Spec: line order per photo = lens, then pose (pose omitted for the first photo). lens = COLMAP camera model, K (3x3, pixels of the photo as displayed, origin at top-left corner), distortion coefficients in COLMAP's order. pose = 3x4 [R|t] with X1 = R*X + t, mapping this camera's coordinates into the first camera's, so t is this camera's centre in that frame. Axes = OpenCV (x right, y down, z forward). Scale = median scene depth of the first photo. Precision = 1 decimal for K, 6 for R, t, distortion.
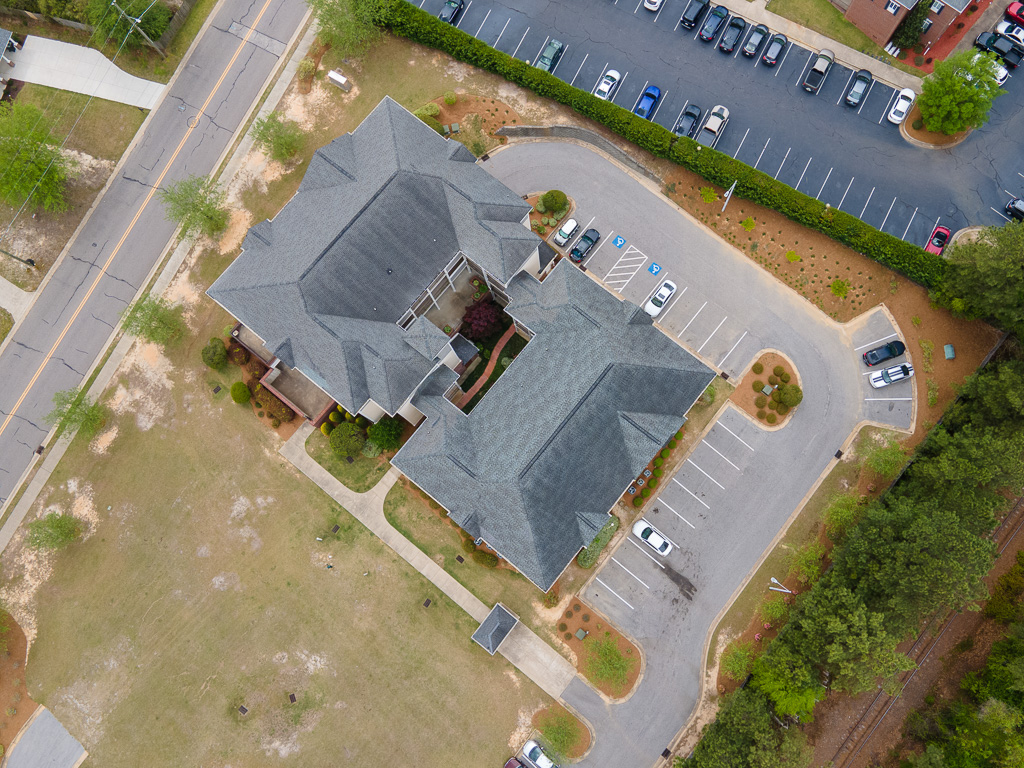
lens RADIAL K [[794.8, 0, 560.8], [0, 794.8, 384.5], [0, 0, 1]] dist [0.025530, 0.029205]
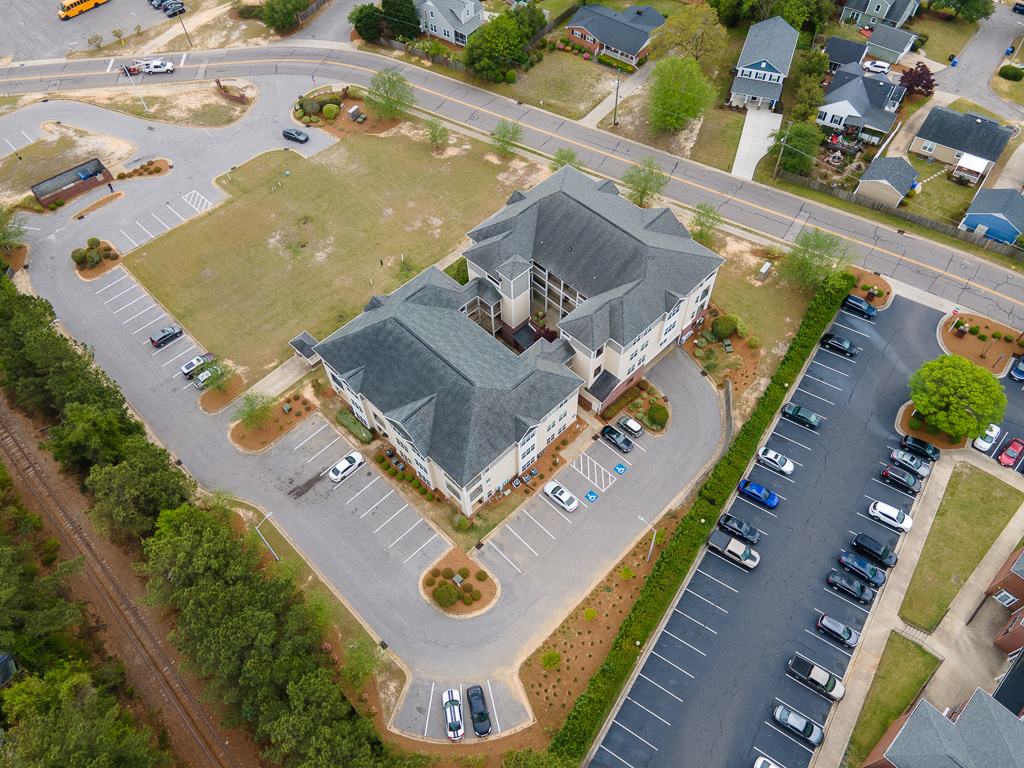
lens RADIAL K [[734.2, 0, 513.3], [0, 734.2, 388.4], [0, 0, 1]] dist [0.012790, 0.049548]
pose [[-0.110903, 0.827094, -0.551014, 0.563884], [-0.969641, 0.031533, 0.242493, -0.294341], [0.217940, 0.561178, 0.798487, 0.133087]]
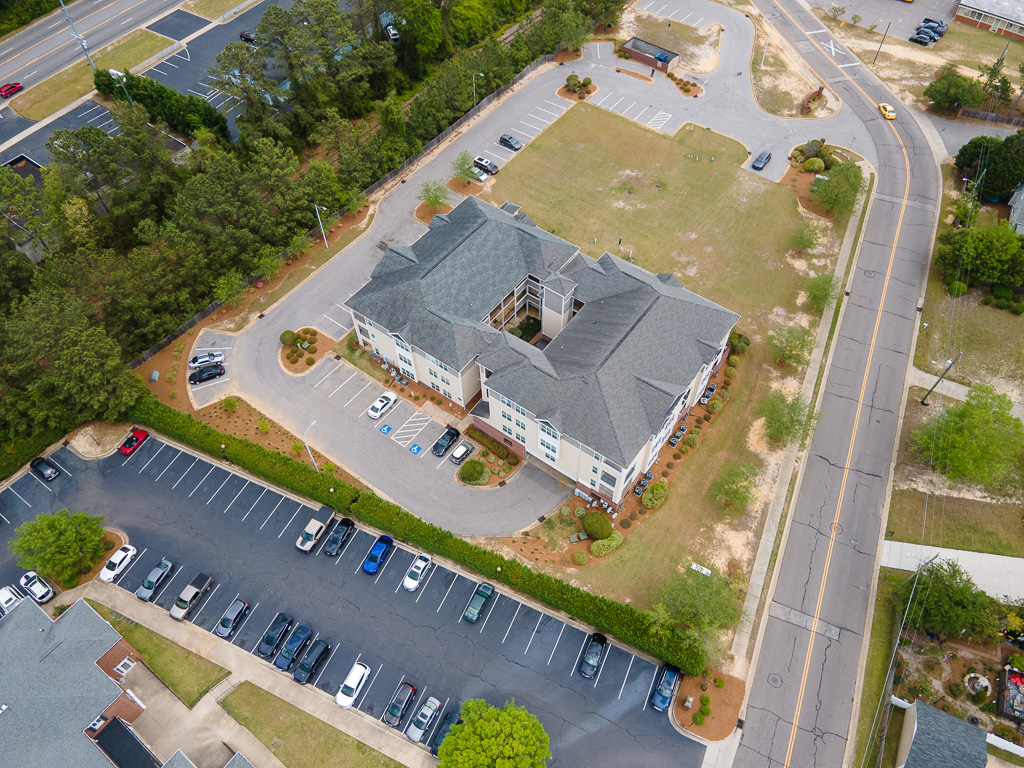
lens RADIAL K [[734.2, 0, 515.6], [0, 734.2, 387.6], [0, 0, 1]] dist [0.012790, 0.049548]
pose [[-0.998646, 0.051693, -0.005822, -0.068886], [-0.039166, -0.673499, 0.738150, -0.927125], [0.034236, 0.737379, 0.674612, 0.257623]]
